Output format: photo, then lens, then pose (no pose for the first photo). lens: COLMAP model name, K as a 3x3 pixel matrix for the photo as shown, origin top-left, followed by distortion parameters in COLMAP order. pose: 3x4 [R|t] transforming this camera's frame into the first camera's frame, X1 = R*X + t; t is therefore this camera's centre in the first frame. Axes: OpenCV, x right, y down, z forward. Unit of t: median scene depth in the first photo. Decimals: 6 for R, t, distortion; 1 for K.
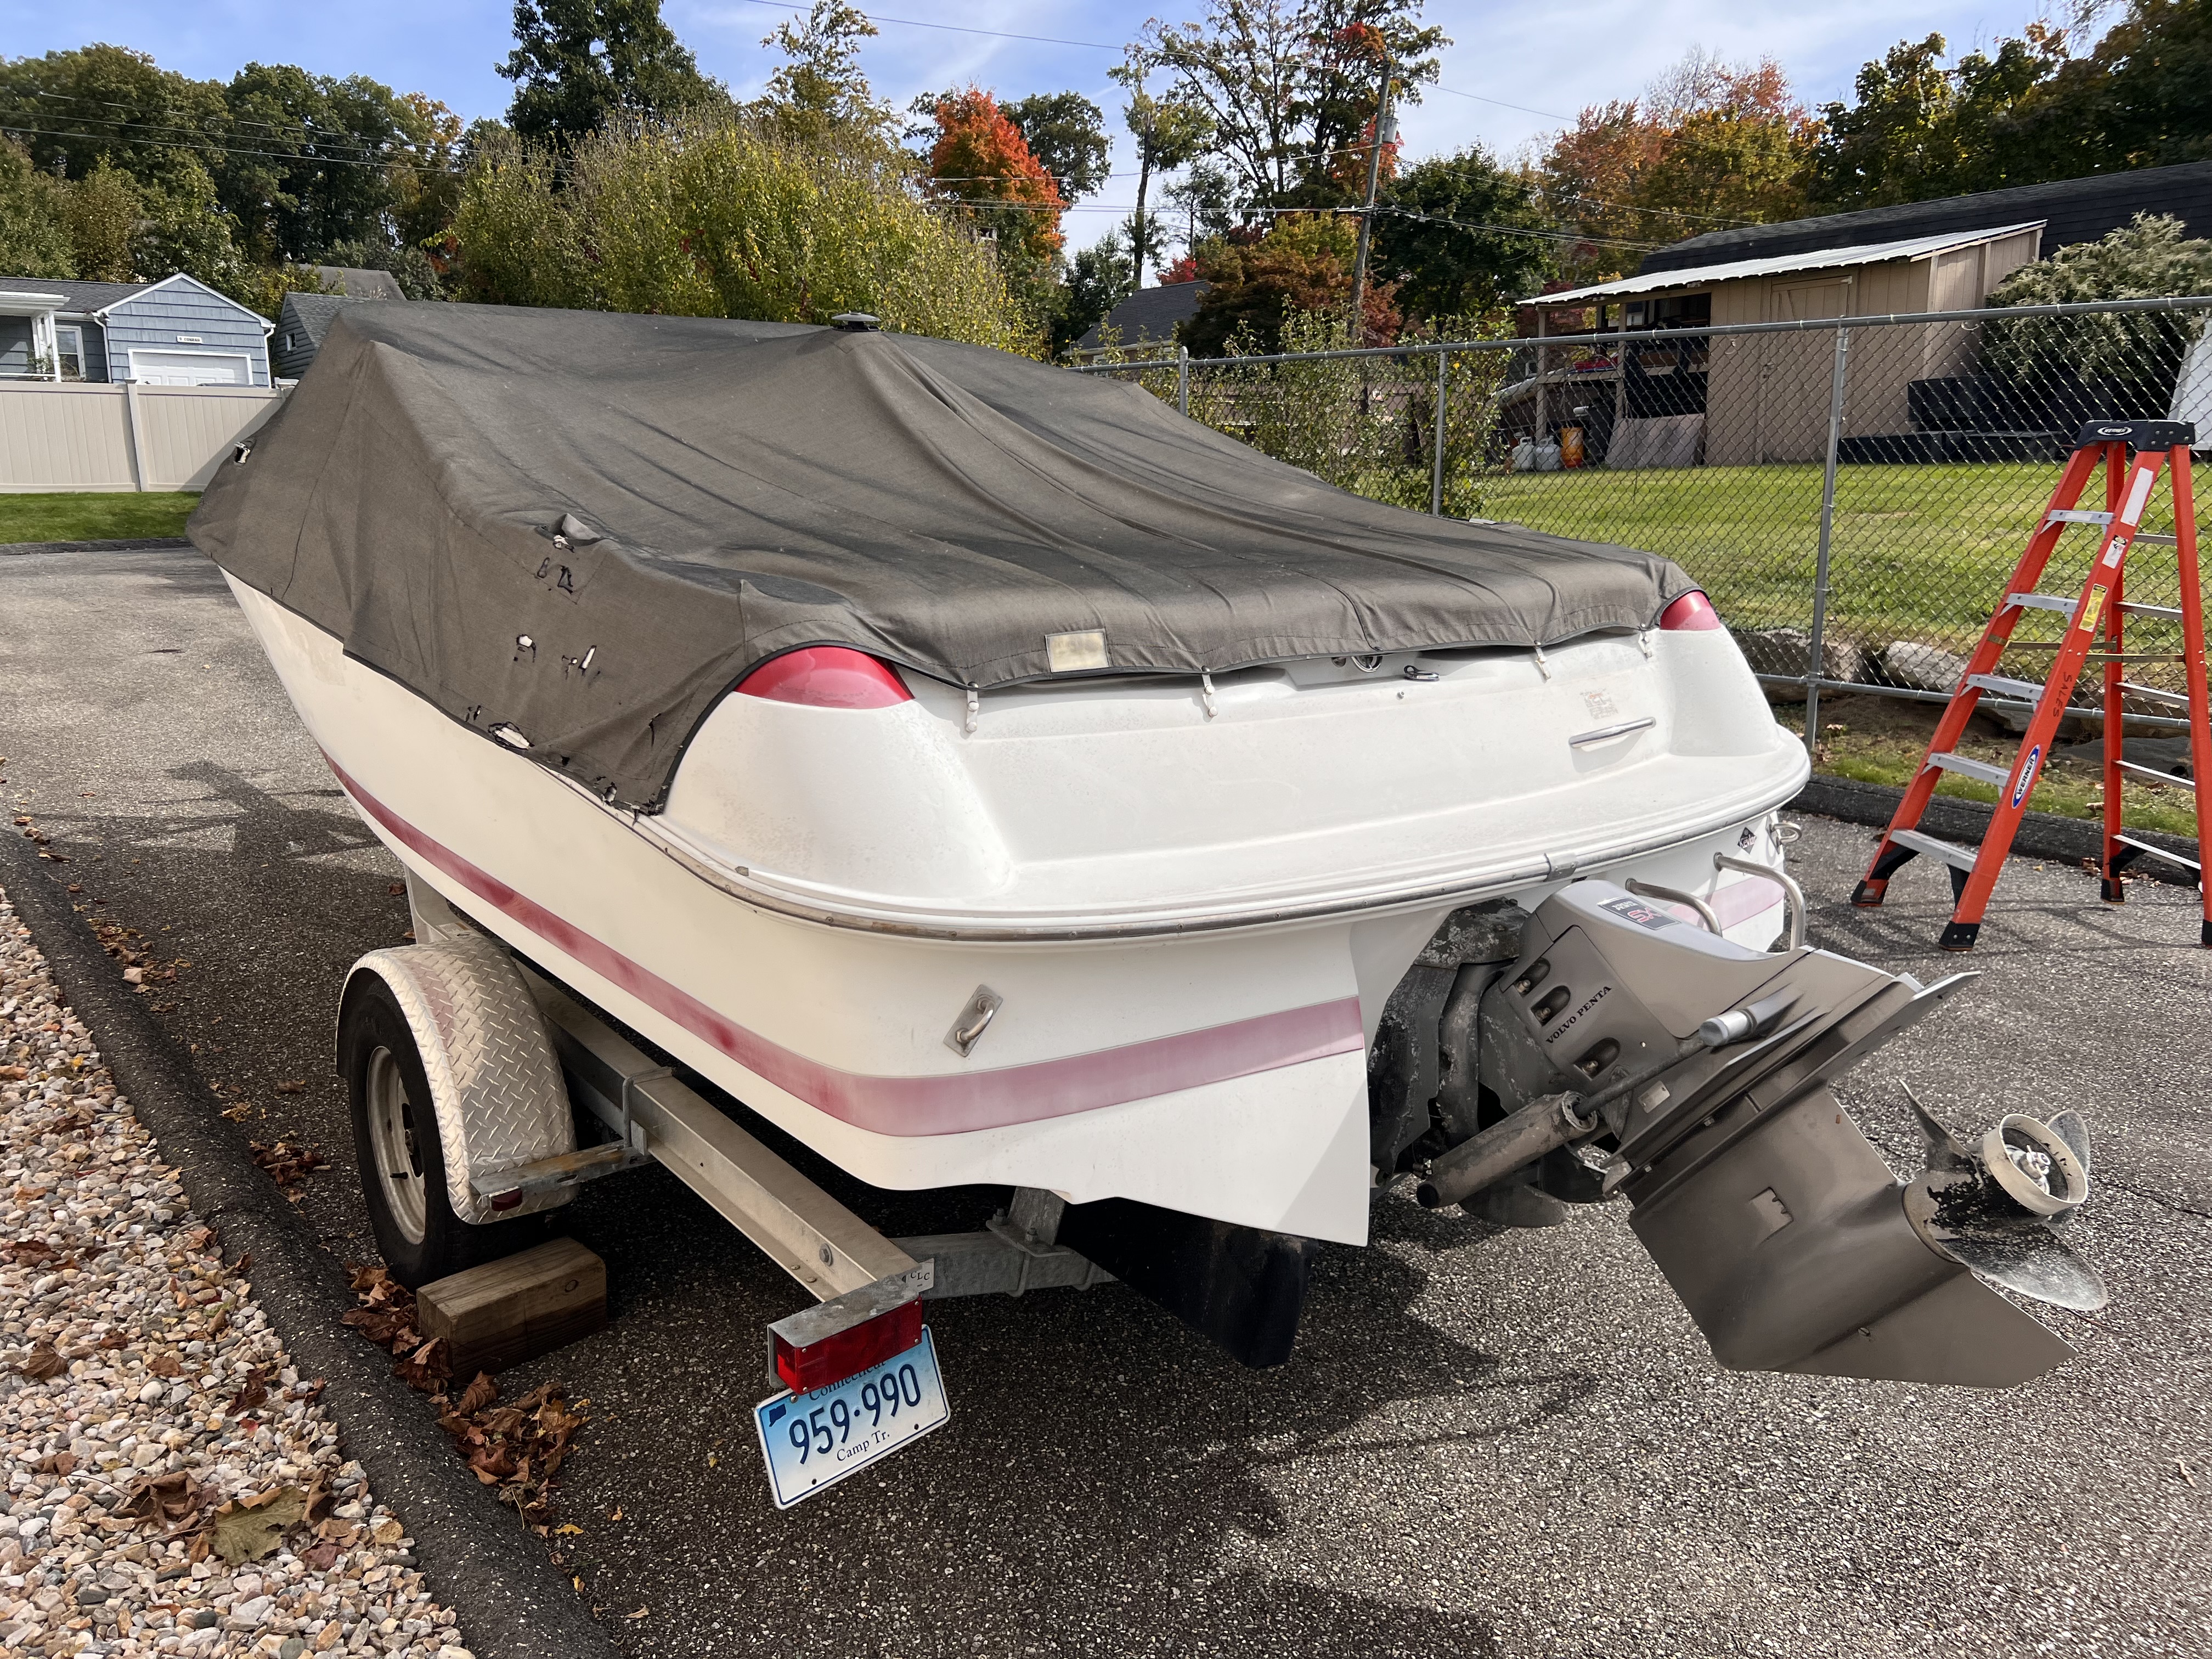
lens RADIAL K [[1703.7, 0, 1137.9], [0, 1703.7, 818.3], [0, 0, 1]] dist [0.063341, -0.076289]
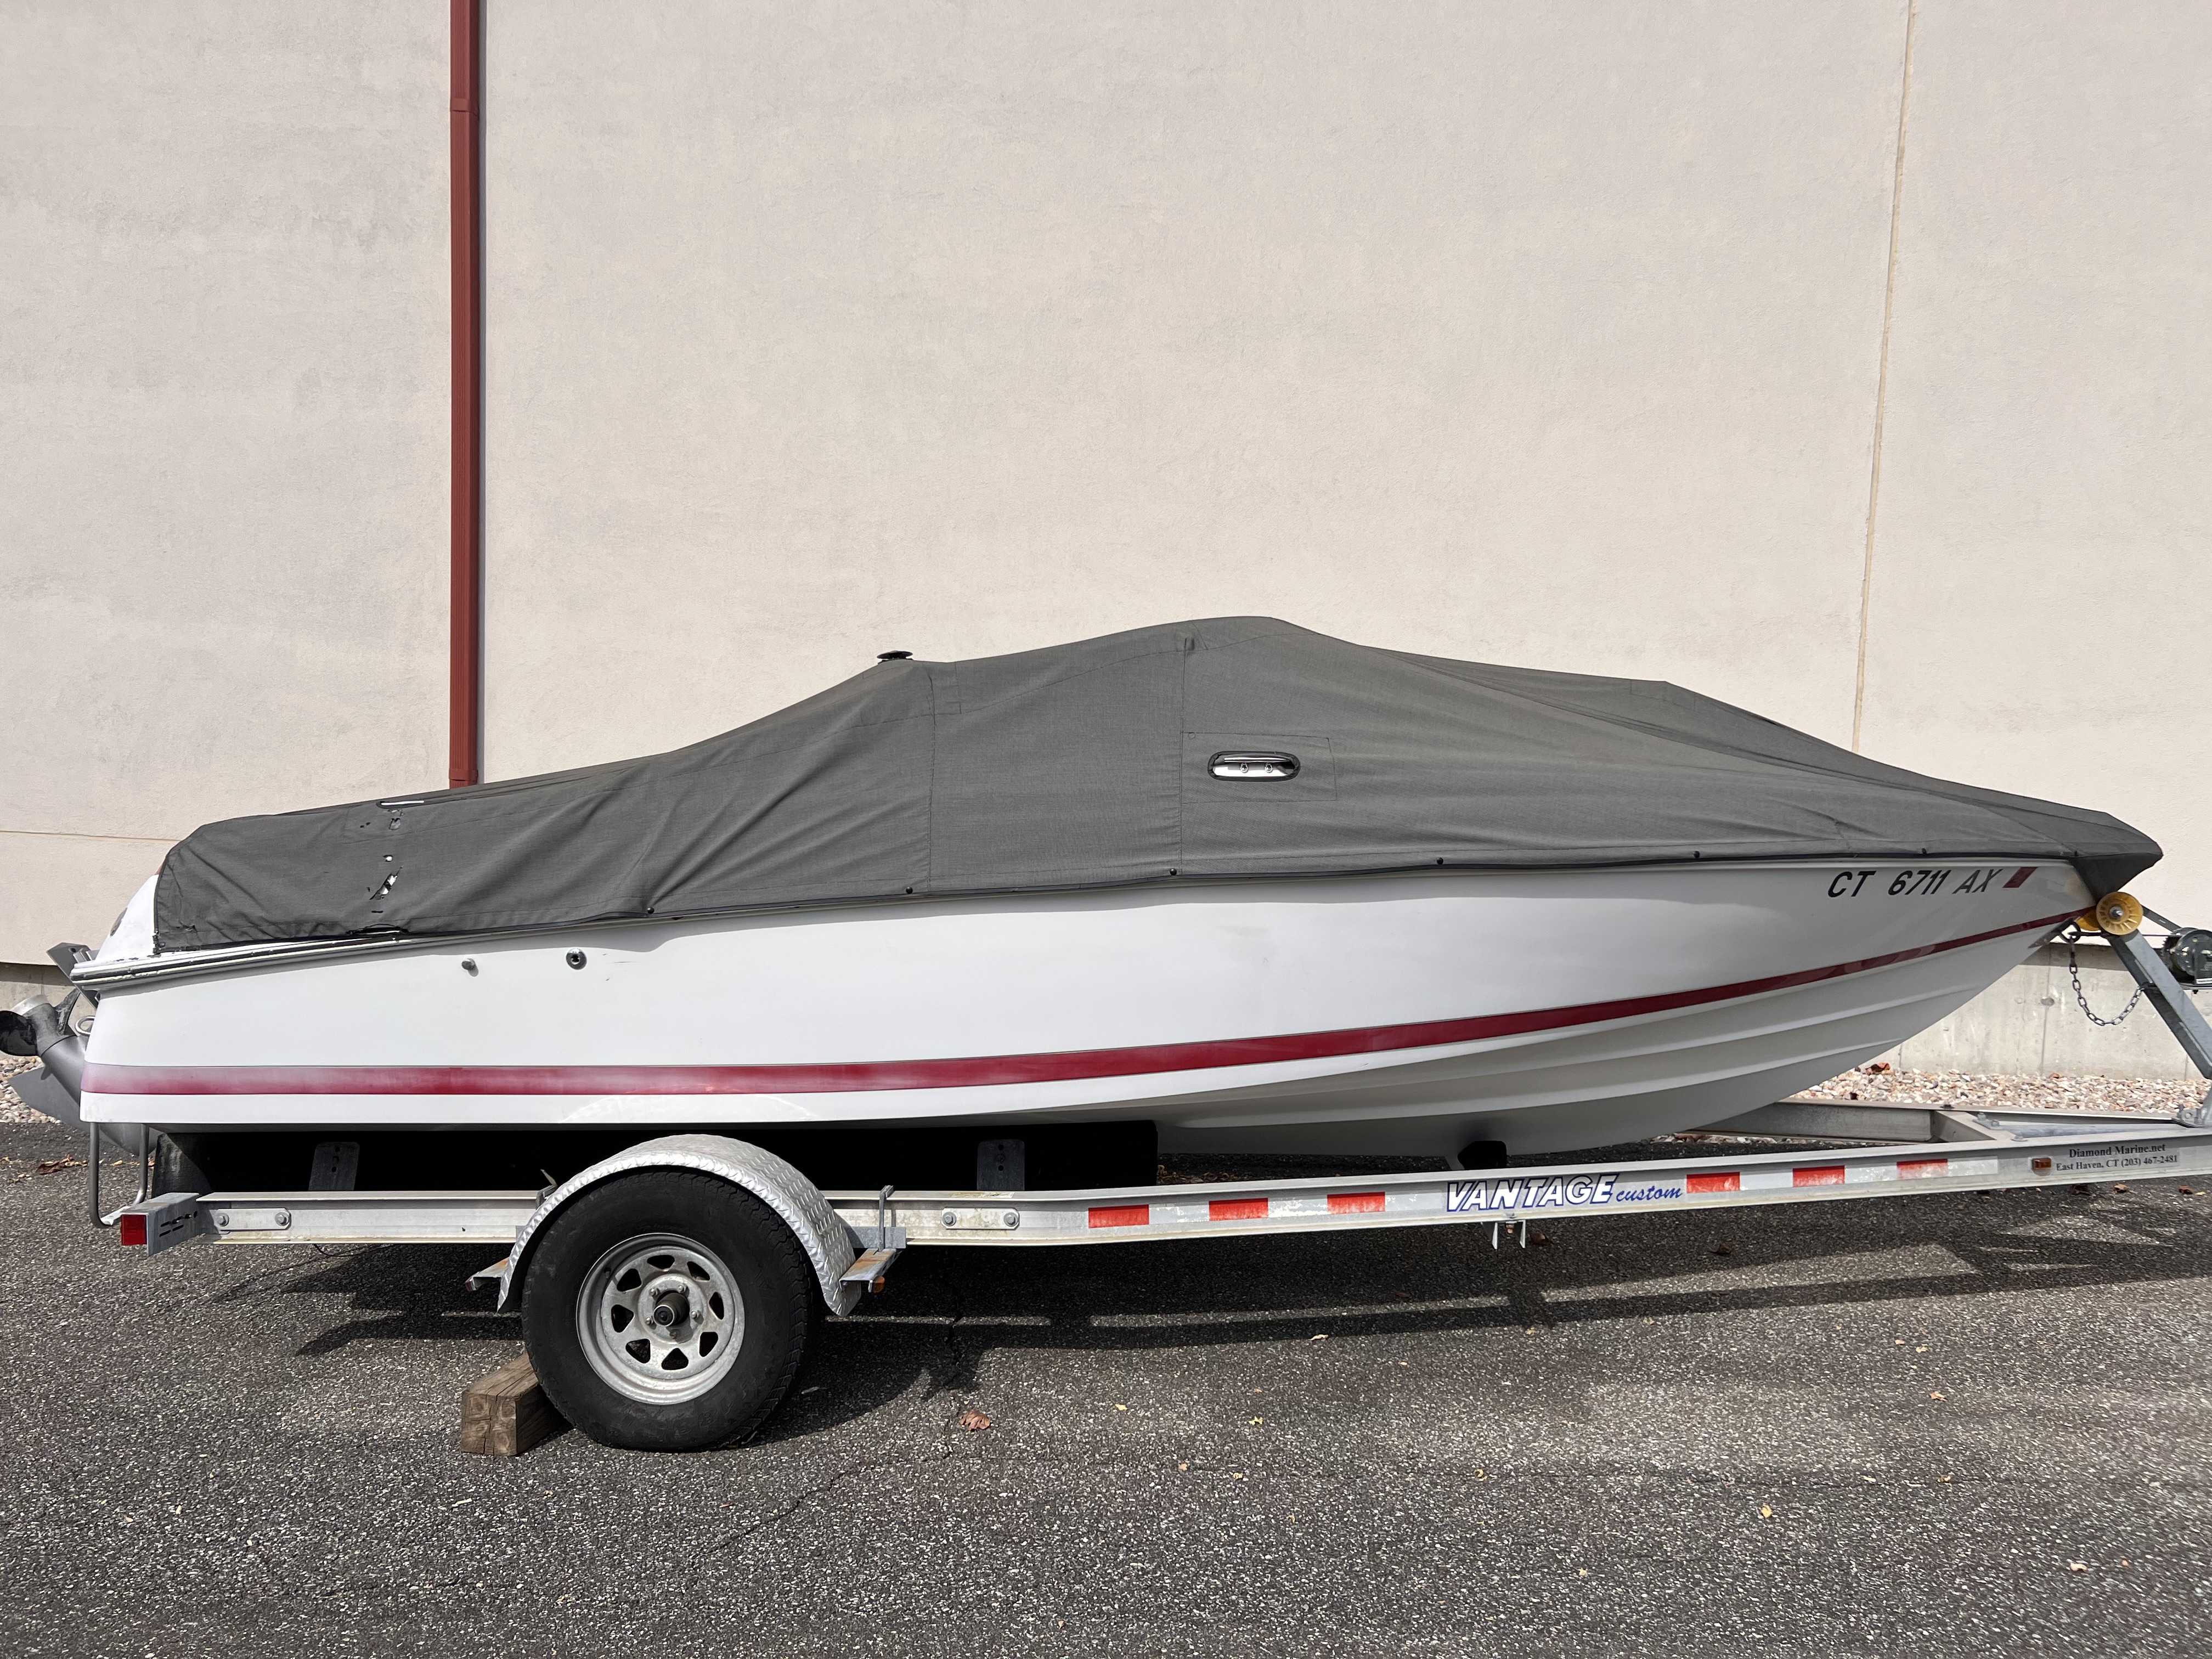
lens RADIAL K [[1650.4, 0, 1084.1], [0, 1650.4, 829.8], [0, 0, 1]] dist [0.056190, -0.070341]
pose [[-0.701276, 0.005693, -0.712867, 0.791772], [-0.168375, 0.970354, 0.173386, -0.501039], [0.692720, 0.241620, -0.679528, 2.473332]]
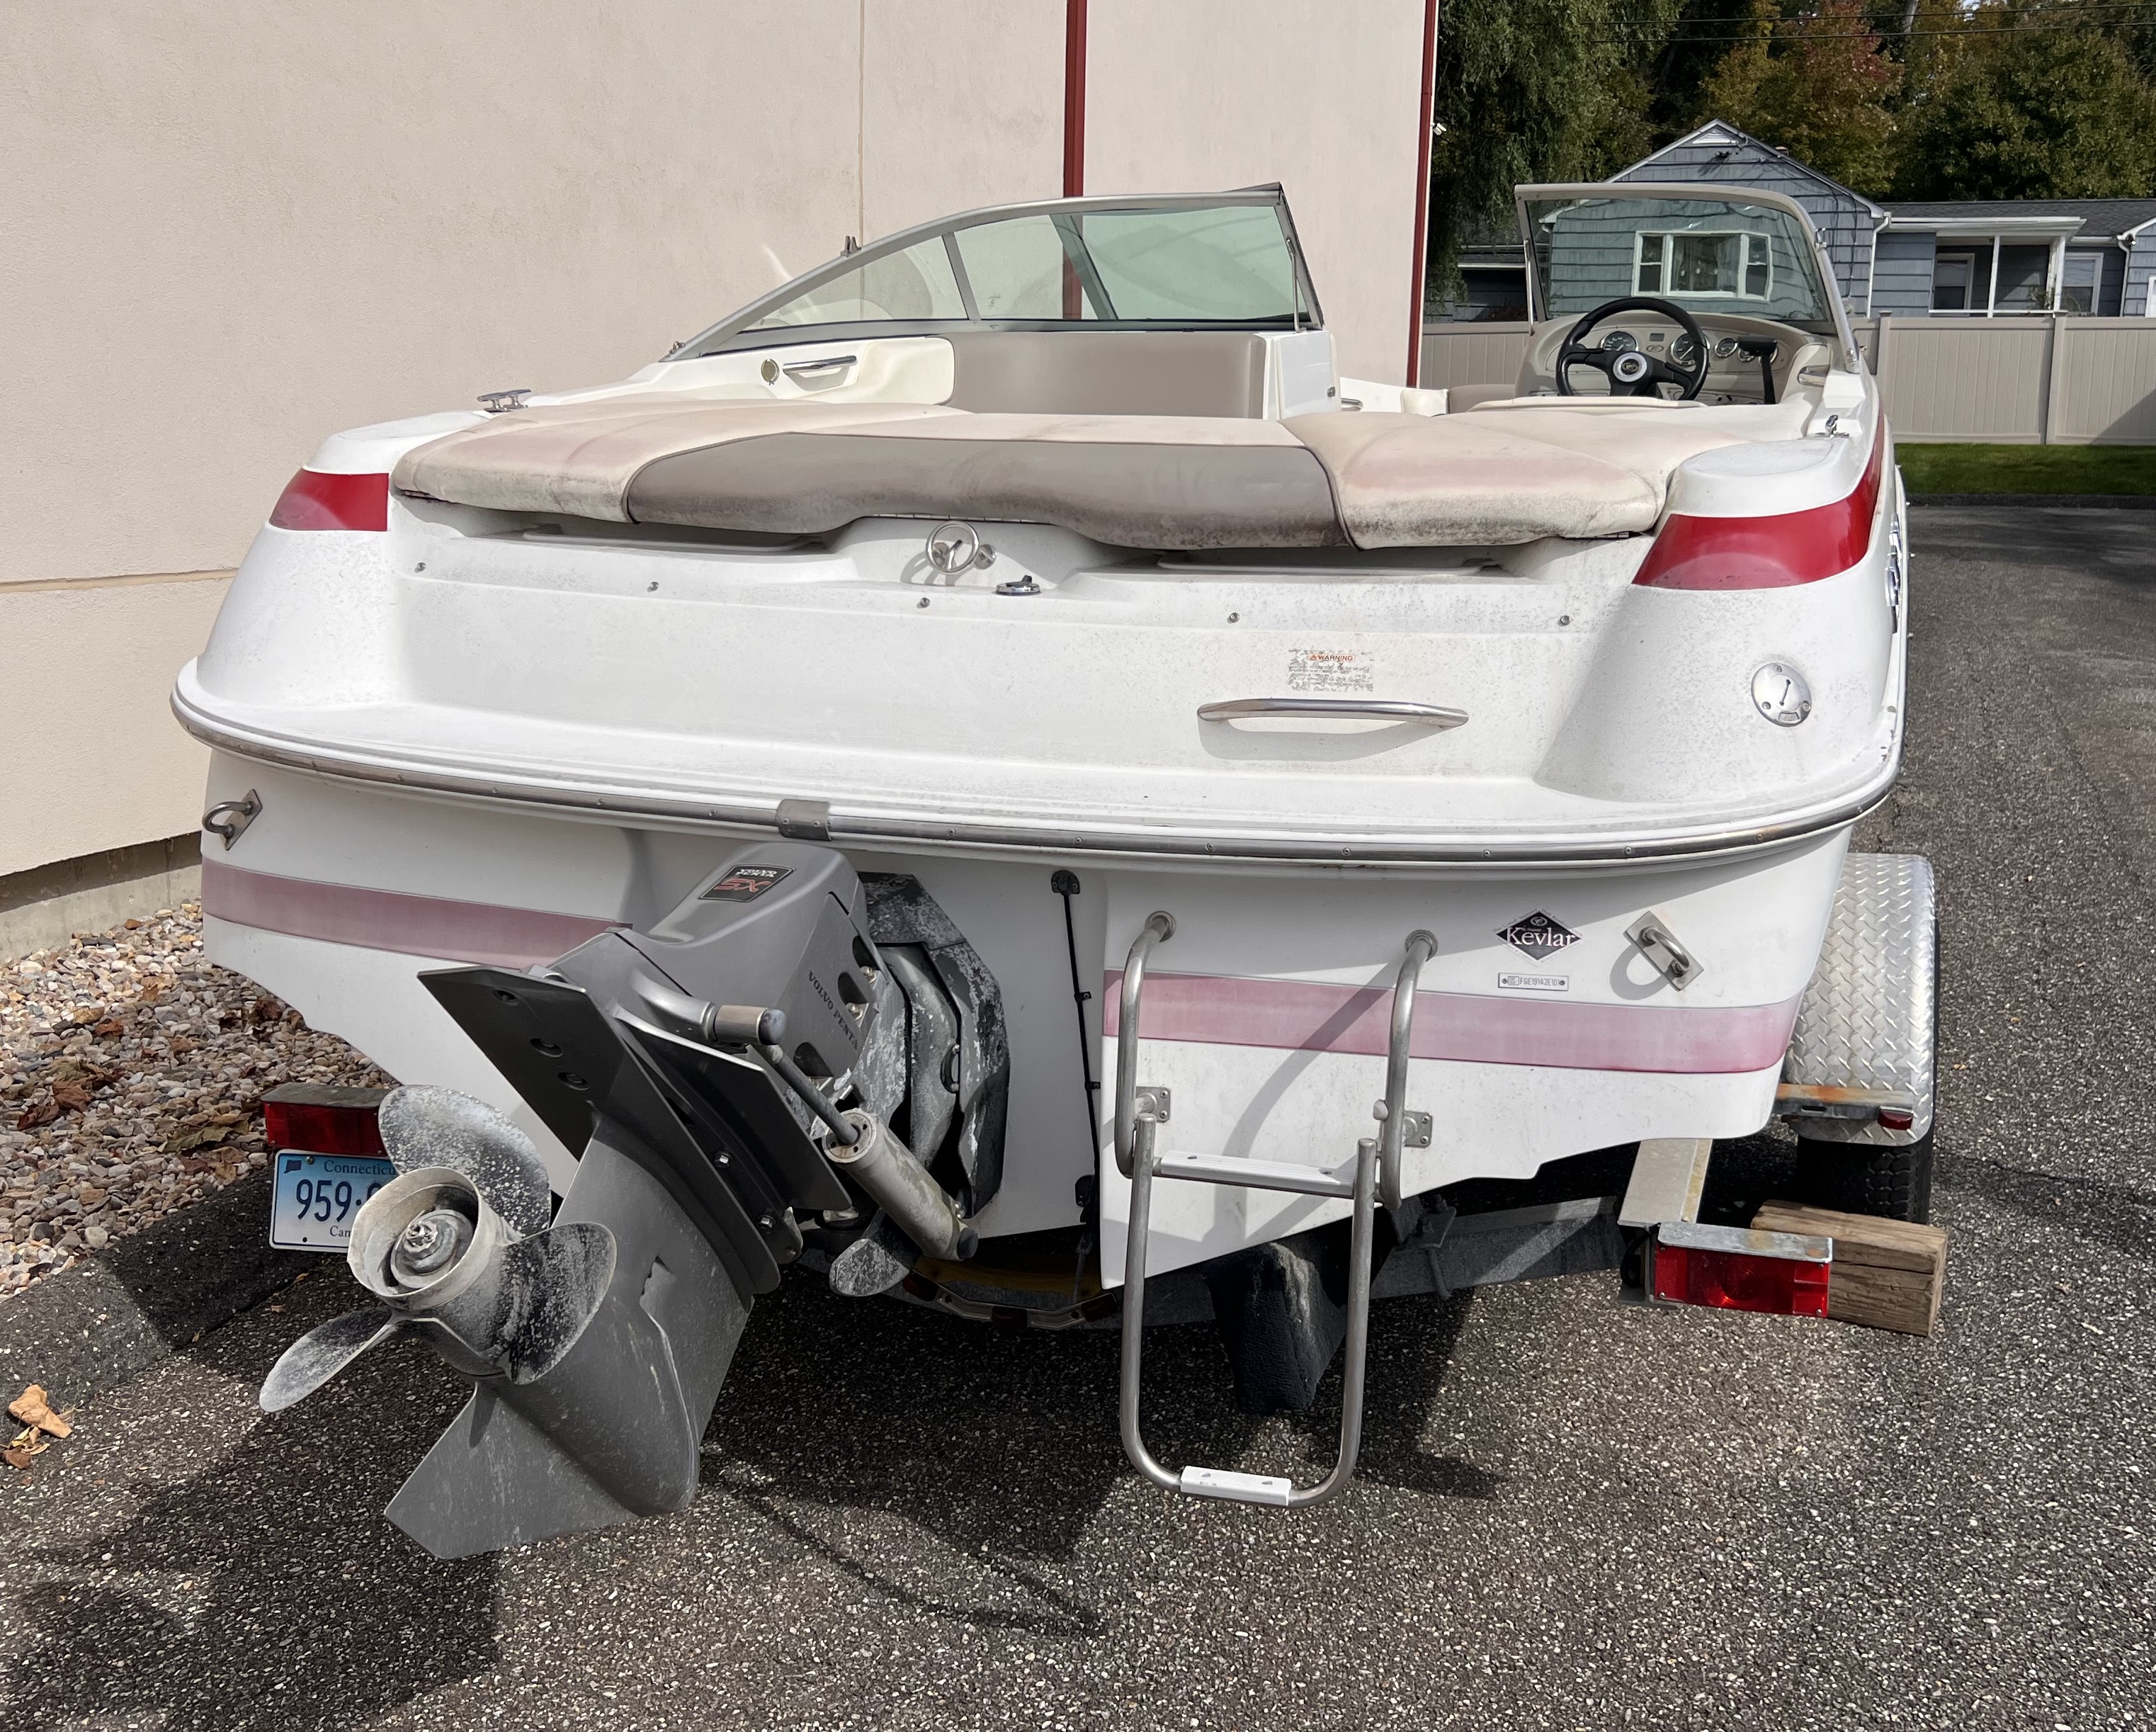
lens RADIAL K [[2179.5, 0, 1136.4], [0, 2179.5, 816.9], [0, 0, 1]] dist [0.078800, -0.117245]
pose [[0.529664, 0.158185, -0.833327, 0.937510], [-0.180257, 0.981007, 0.071646, -0.057931], [0.828832, 0.112265, 0.548118, 0.489901]]
